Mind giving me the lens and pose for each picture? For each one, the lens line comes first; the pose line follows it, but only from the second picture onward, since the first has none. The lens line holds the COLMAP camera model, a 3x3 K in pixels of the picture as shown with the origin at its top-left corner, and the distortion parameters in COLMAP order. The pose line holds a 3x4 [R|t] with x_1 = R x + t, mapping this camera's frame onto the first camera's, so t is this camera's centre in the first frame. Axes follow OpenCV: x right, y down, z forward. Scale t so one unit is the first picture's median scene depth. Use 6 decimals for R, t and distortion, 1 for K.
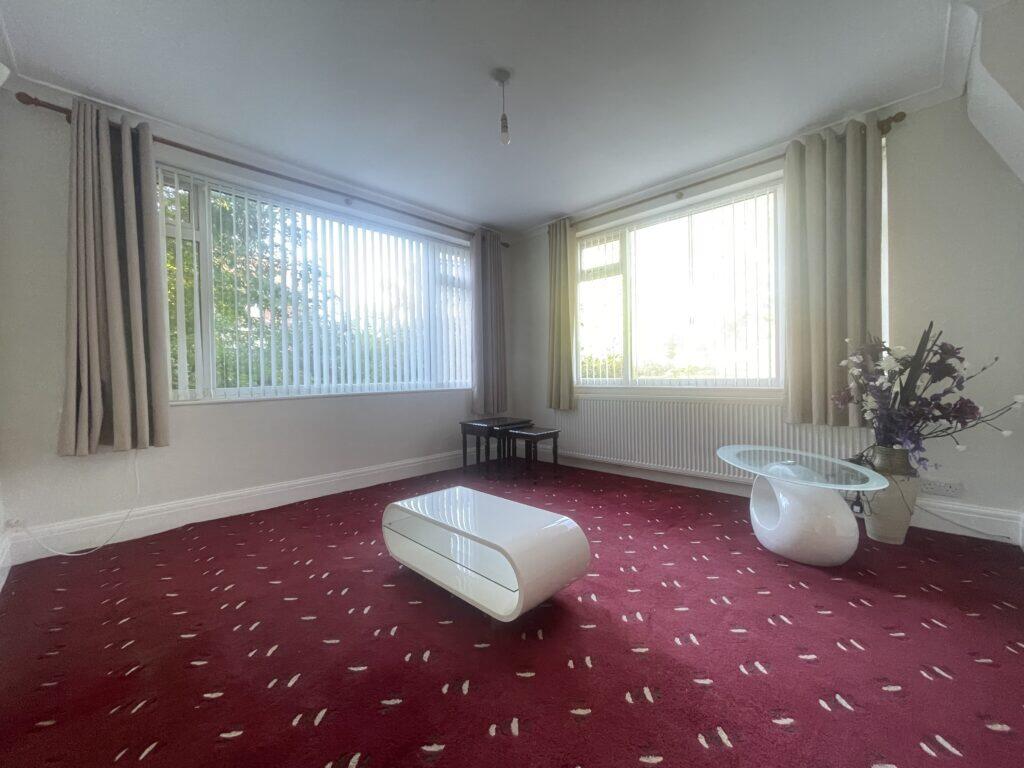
lens RADIAL K [[411.0, 0, 510.8], [0, 411.0, 381.1], [0, 0, 1]] dist [-0.010173, 0.003278]
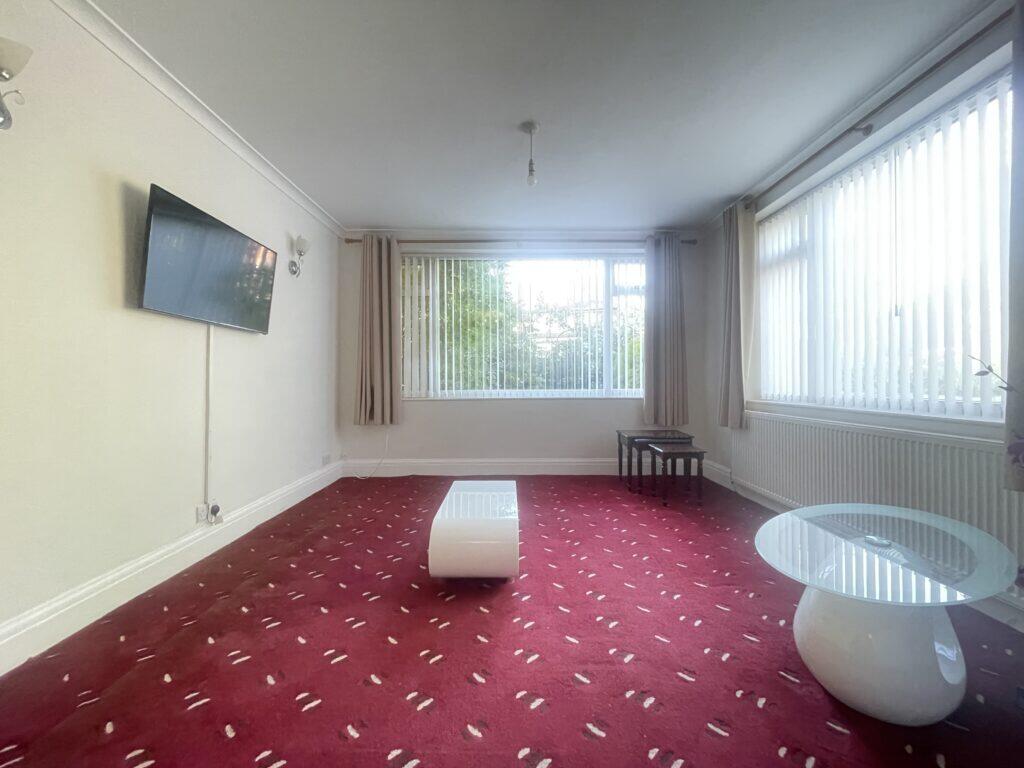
lens RADIAL K [[411.0, 0, 510.8], [0, 411.0, 381.1], [0, 0, 1]] dist [-0.010173, 0.003278]
pose [[0.708486, 0.015294, -0.705559, 0.463875], [-0.020189, 0.999795, 0.001399, -0.022204], [0.705436, 0.013254, 0.708650, 0.099149]]
